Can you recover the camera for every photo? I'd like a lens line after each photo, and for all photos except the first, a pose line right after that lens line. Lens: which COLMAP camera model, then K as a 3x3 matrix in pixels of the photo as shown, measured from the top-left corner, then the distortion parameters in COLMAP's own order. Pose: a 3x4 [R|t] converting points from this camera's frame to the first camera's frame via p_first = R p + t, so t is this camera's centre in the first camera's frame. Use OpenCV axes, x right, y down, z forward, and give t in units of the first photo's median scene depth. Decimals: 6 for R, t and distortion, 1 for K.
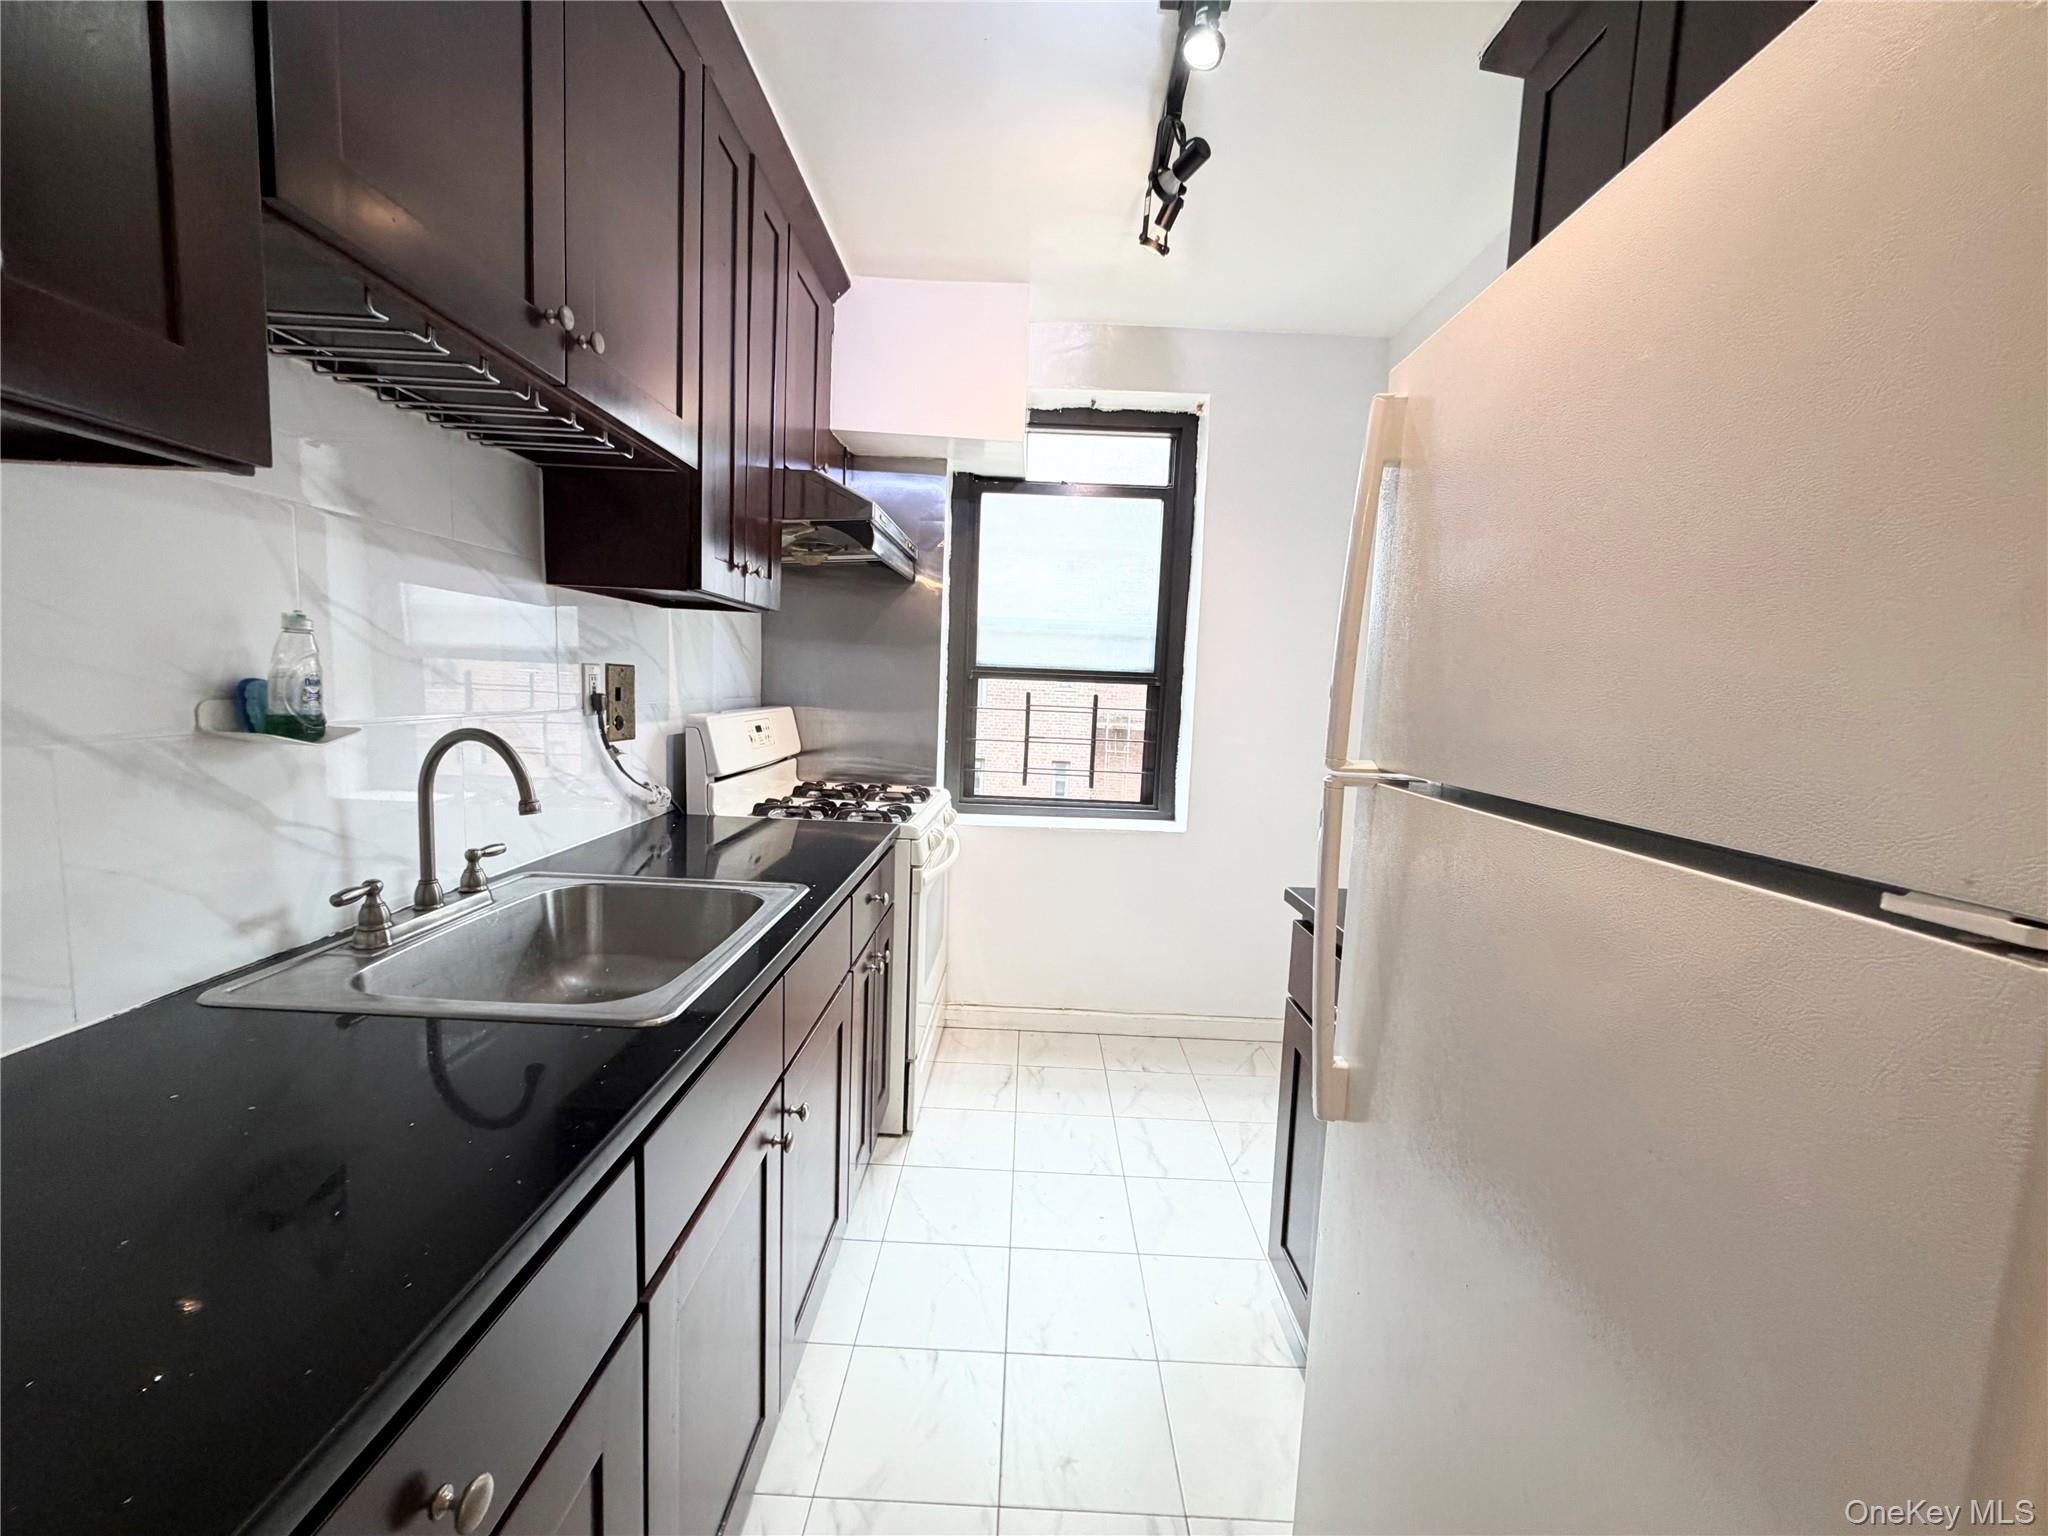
lens RADIAL K [[819.6, 0, 1031.4], [0, 819.6, 765.1], [0, 0, 1]] dist [0.000952, -0.000312]
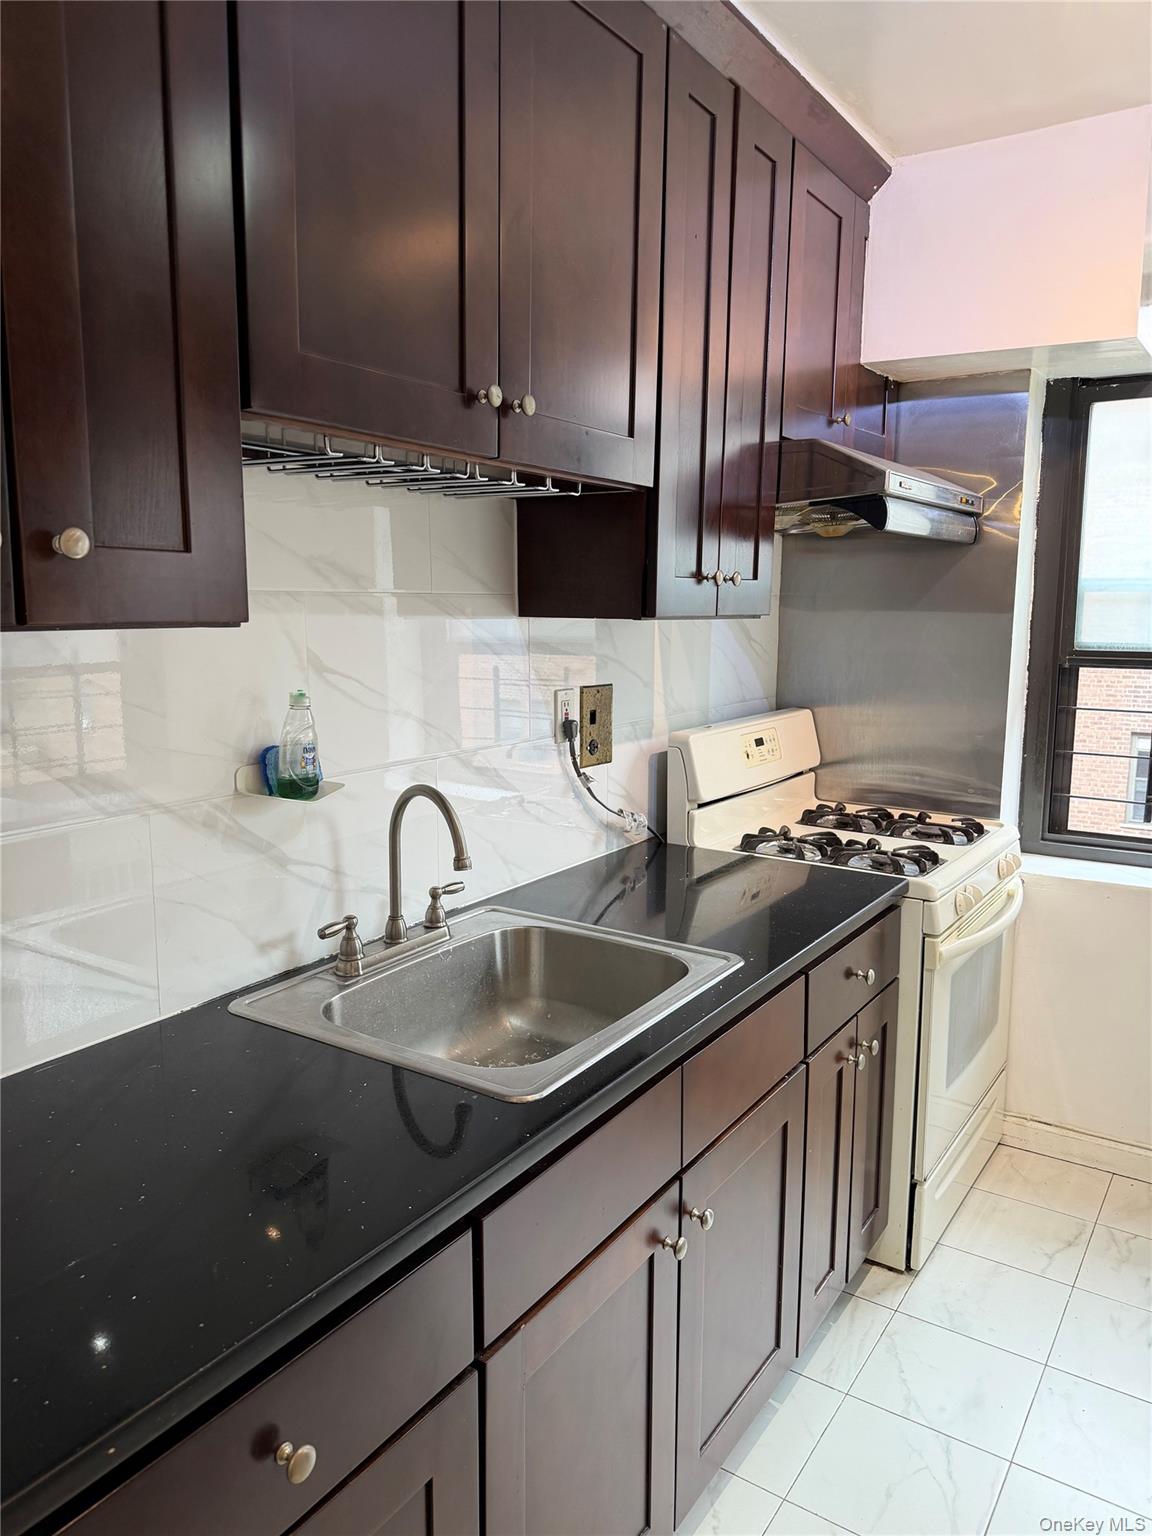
lens RADIAL K [[1088.8, 0, 576.0], [0, 1088.8, 768.0], [0, 0, 1]] dist [0.105739, -0.133478]
pose [[0.837066, 0.047738, -0.545016, 0.202958], [-0.028328, 0.998631, 0.043963, -0.101536], [0.546368, -0.021361, 0.837273, -0.074953]]
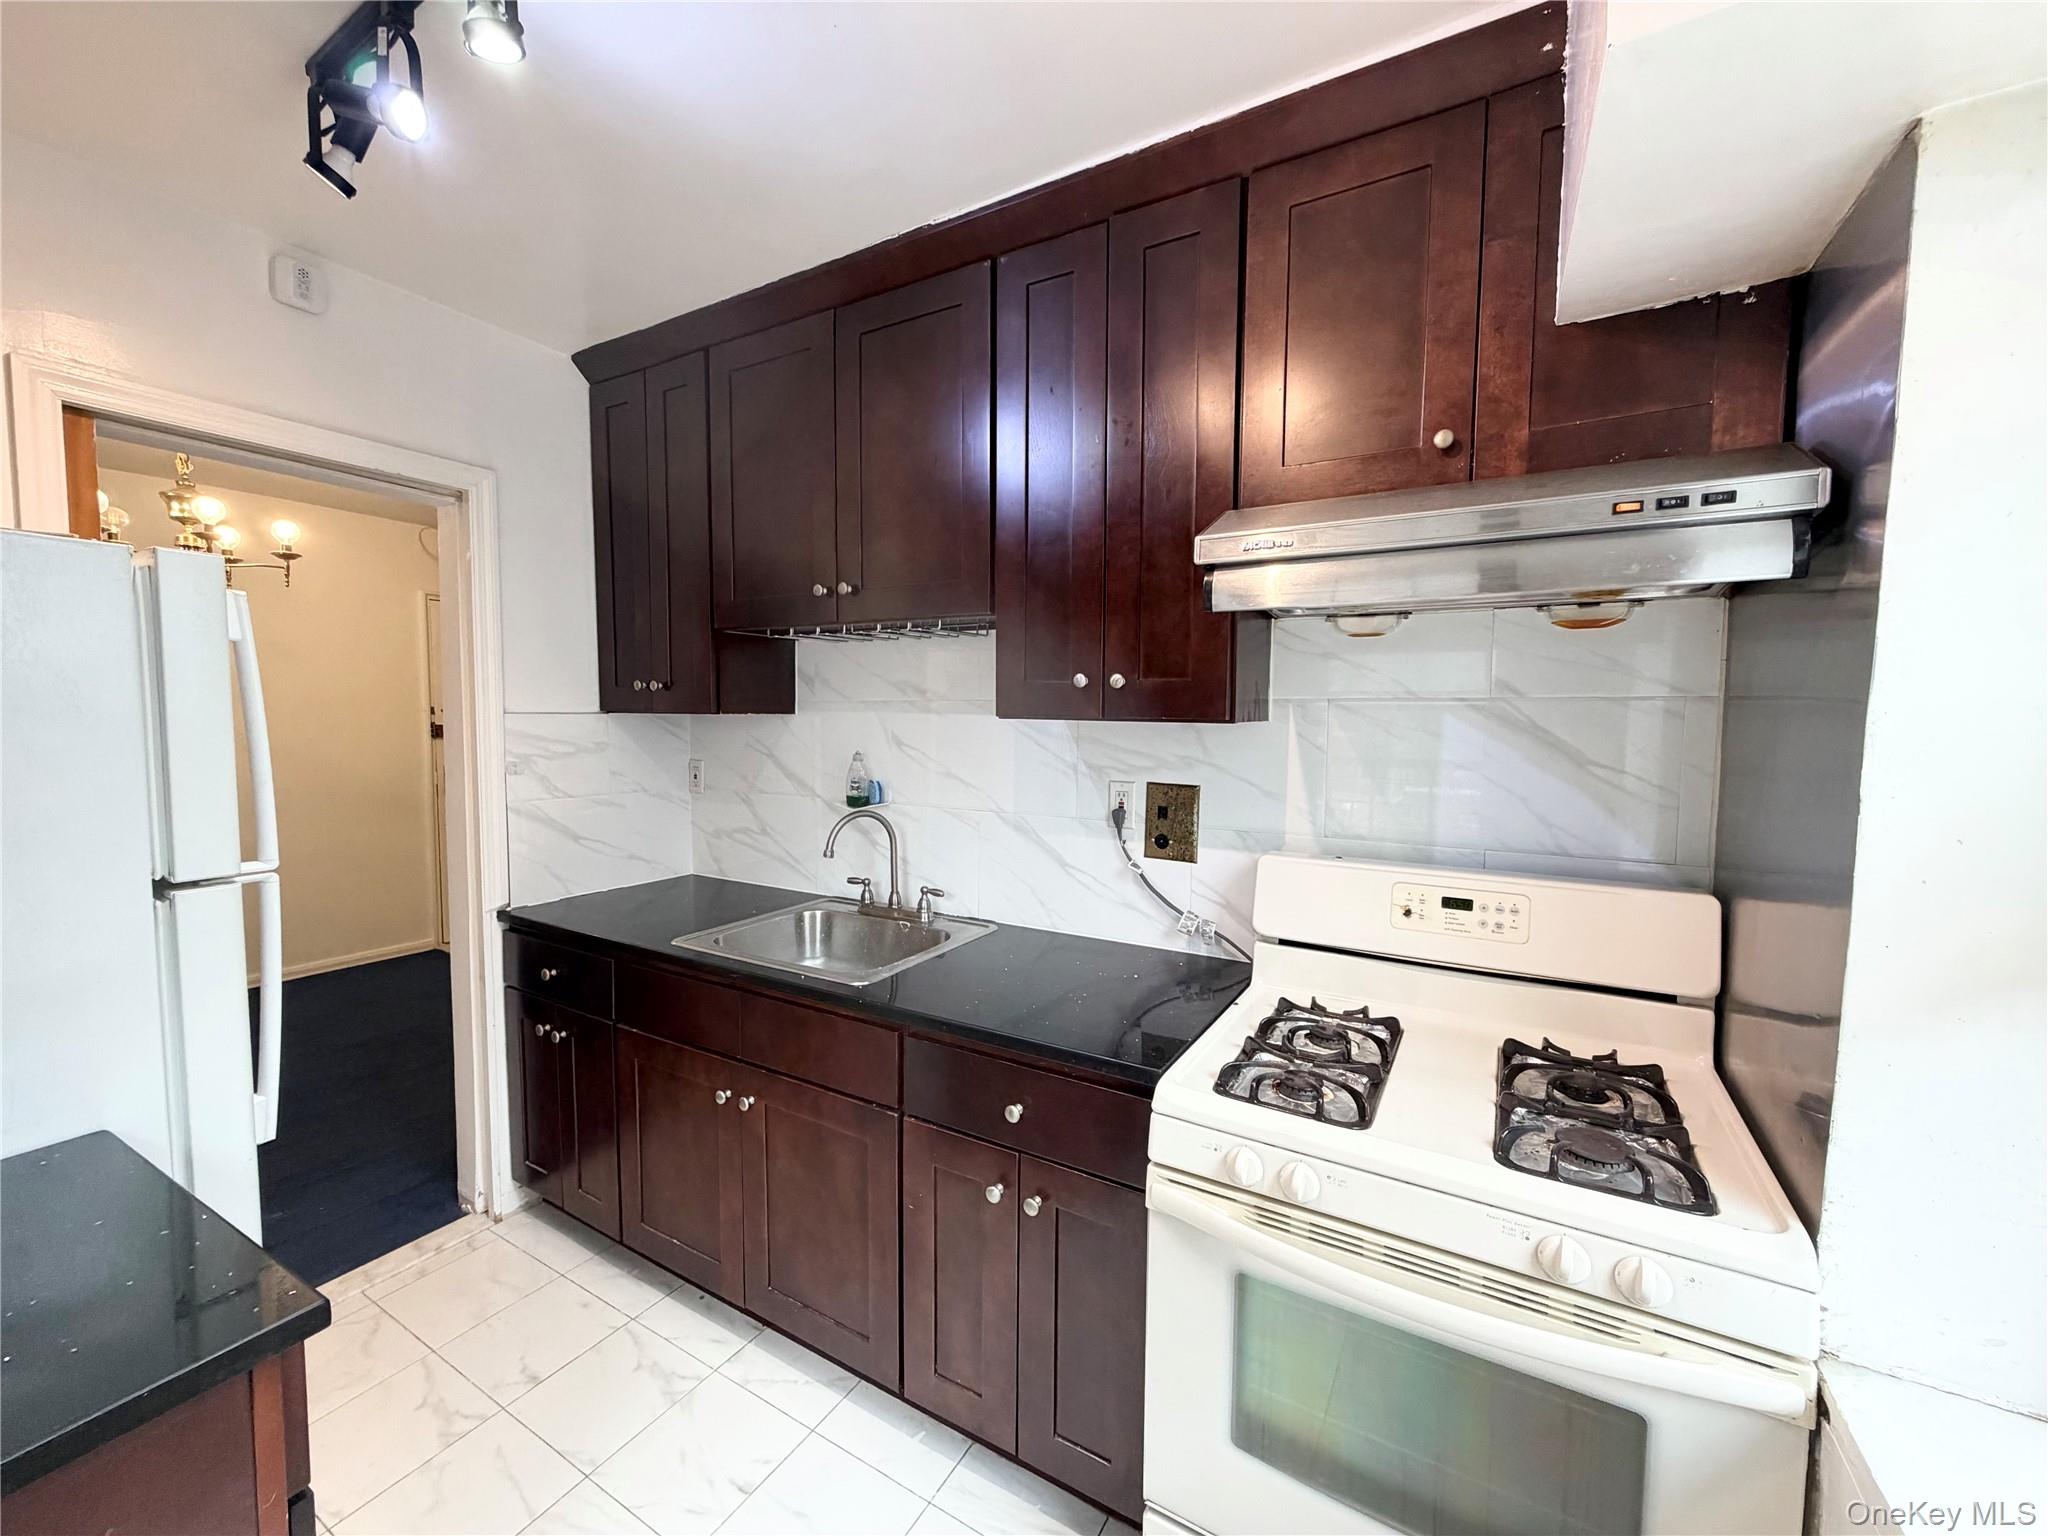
lens RADIAL K [[819.6, 0, 1031.4], [0, 819.6, 765.1], [0, 0, 1]] dist [0.000952, -0.000312]
pose [[-0.497284, 0.016395, -0.867433, 0.548071], [-0.114732, 0.989798, 0.084482, -0.258929], [0.859968, 0.141534, -0.490330, 1.652869]]
